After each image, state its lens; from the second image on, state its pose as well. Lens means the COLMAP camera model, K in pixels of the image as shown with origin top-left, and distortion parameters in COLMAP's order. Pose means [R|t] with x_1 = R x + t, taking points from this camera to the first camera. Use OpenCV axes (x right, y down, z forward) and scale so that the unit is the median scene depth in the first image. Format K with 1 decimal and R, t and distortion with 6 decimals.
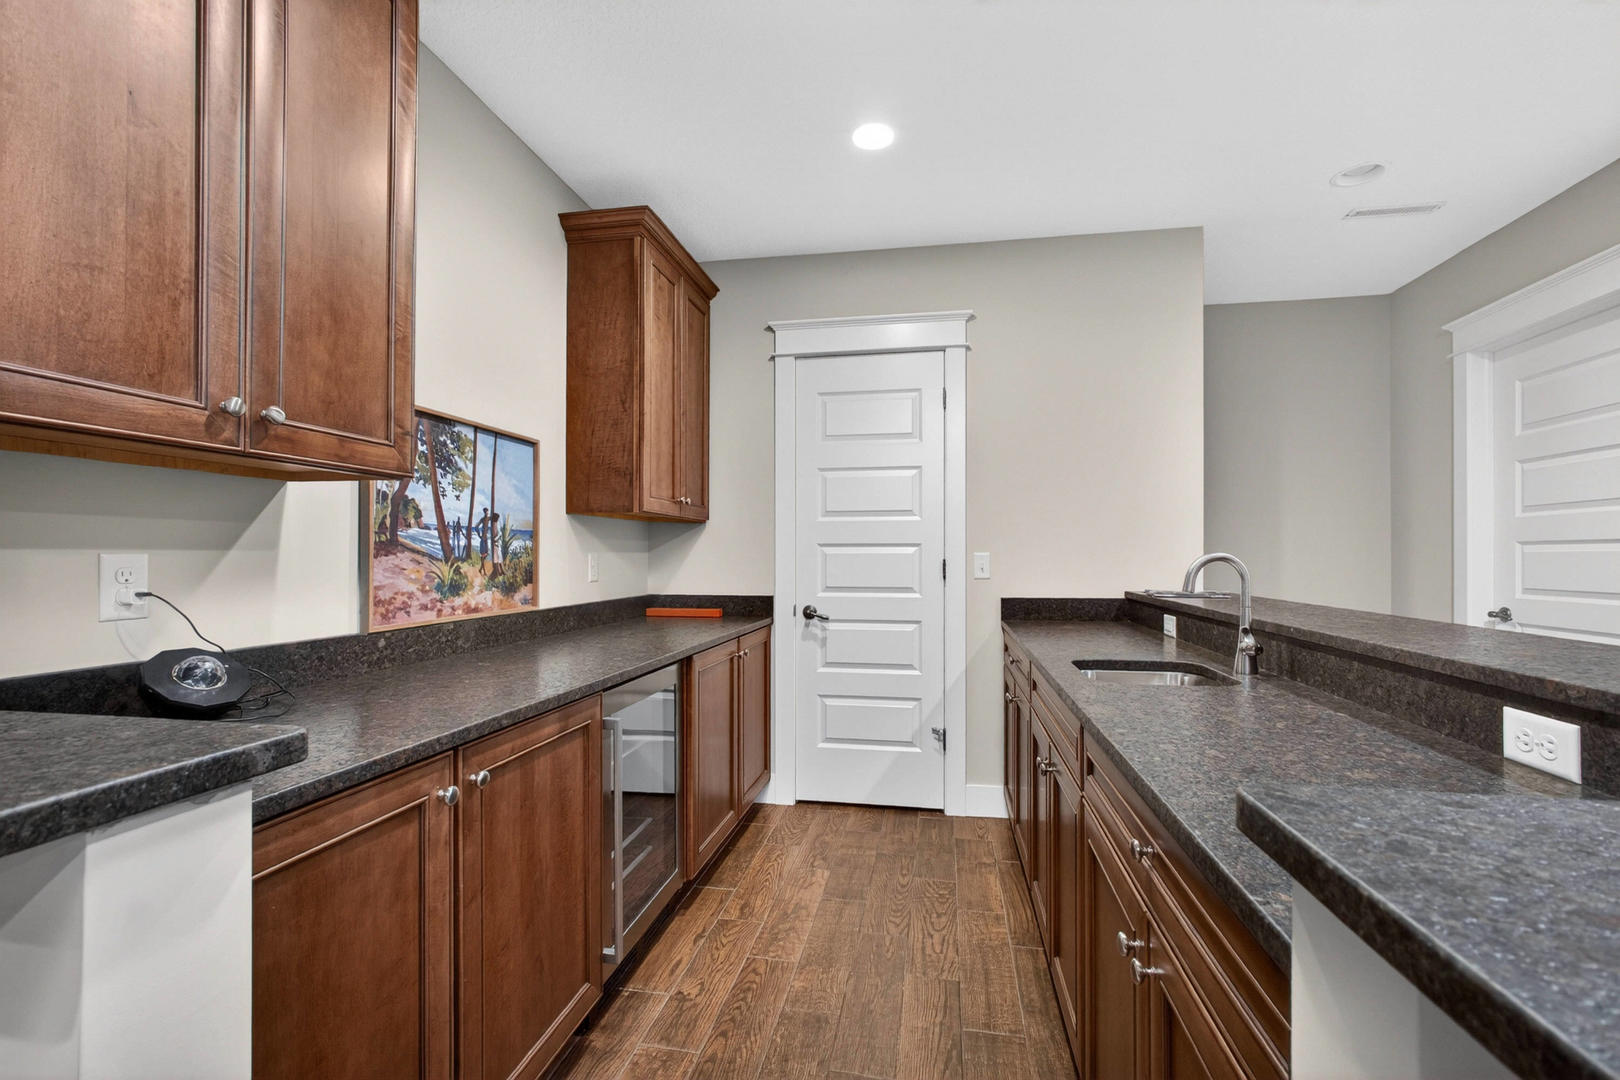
lens RADIAL K [[697.6, 0, 808.9], [0, 697.6, 551.9], [0, 0, 1]] dist [-0.018419, 0.007767]
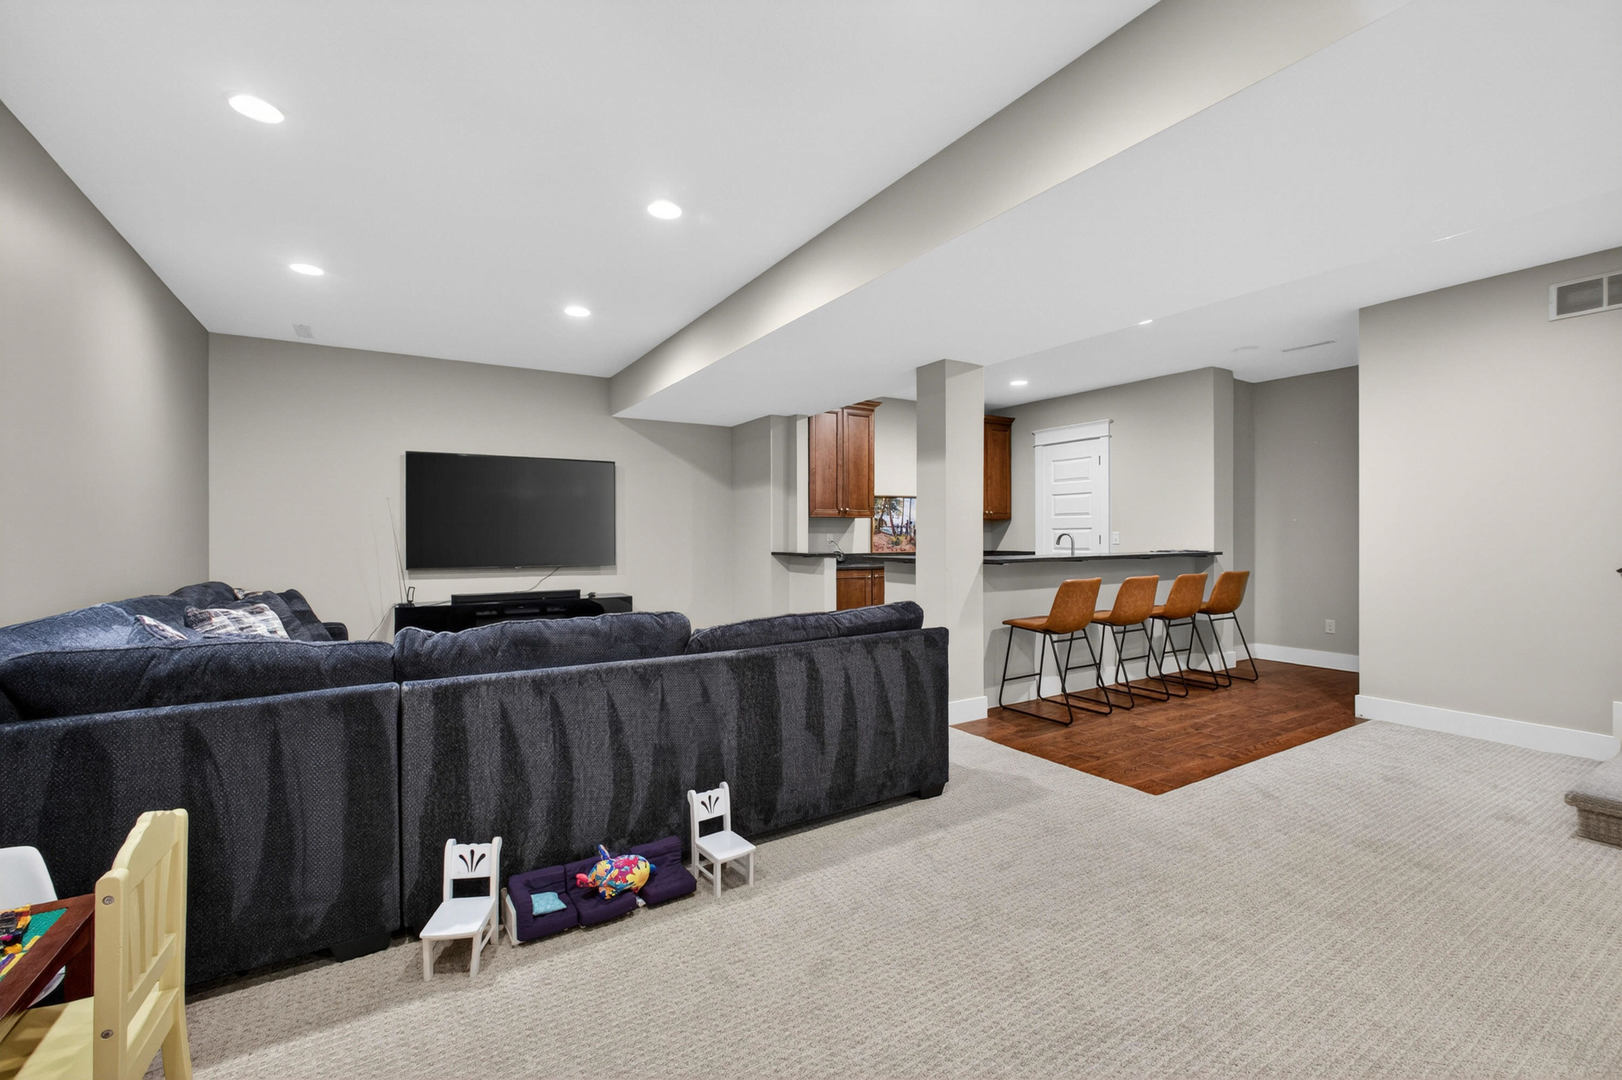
lens RADIAL K [[695.0, 0, 815.1], [0, 695.0, 536.8], [0, 0, 1]] dist [-0.017413, 0.008104]
pose [[0.675921, -0.003280, -0.736967, 1.785071], [0.008526, 0.999958, 0.003369, 0.003301], [0.736925, -0.008560, 0.675921, -1.674824]]
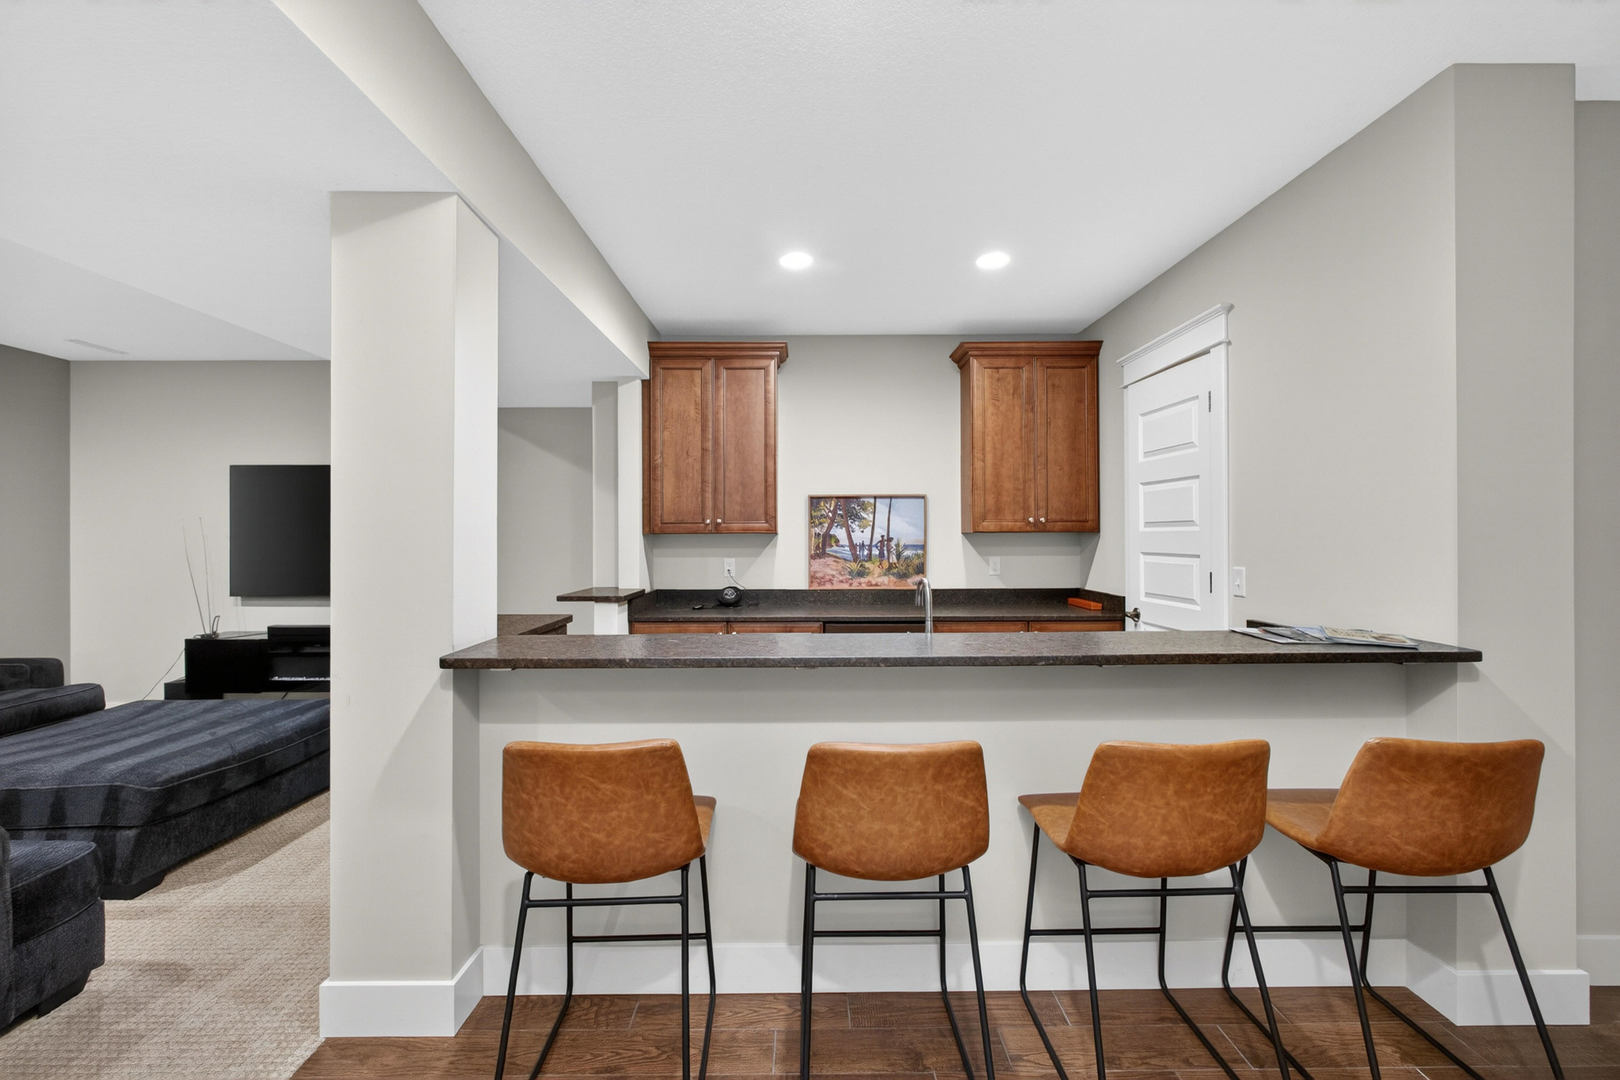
lens RADIAL K [[694.2, 0, 814.1], [0, 694.2, 536.8], [0, 0, 1]] dist [-0.017413, 0.008104]
pose [[0.187066, -0.000263, -0.982347, 1.527811], [0.008694, 0.999961, 0.001388, -0.064960], [0.982309, -0.008800, 0.187061, 0.442984]]
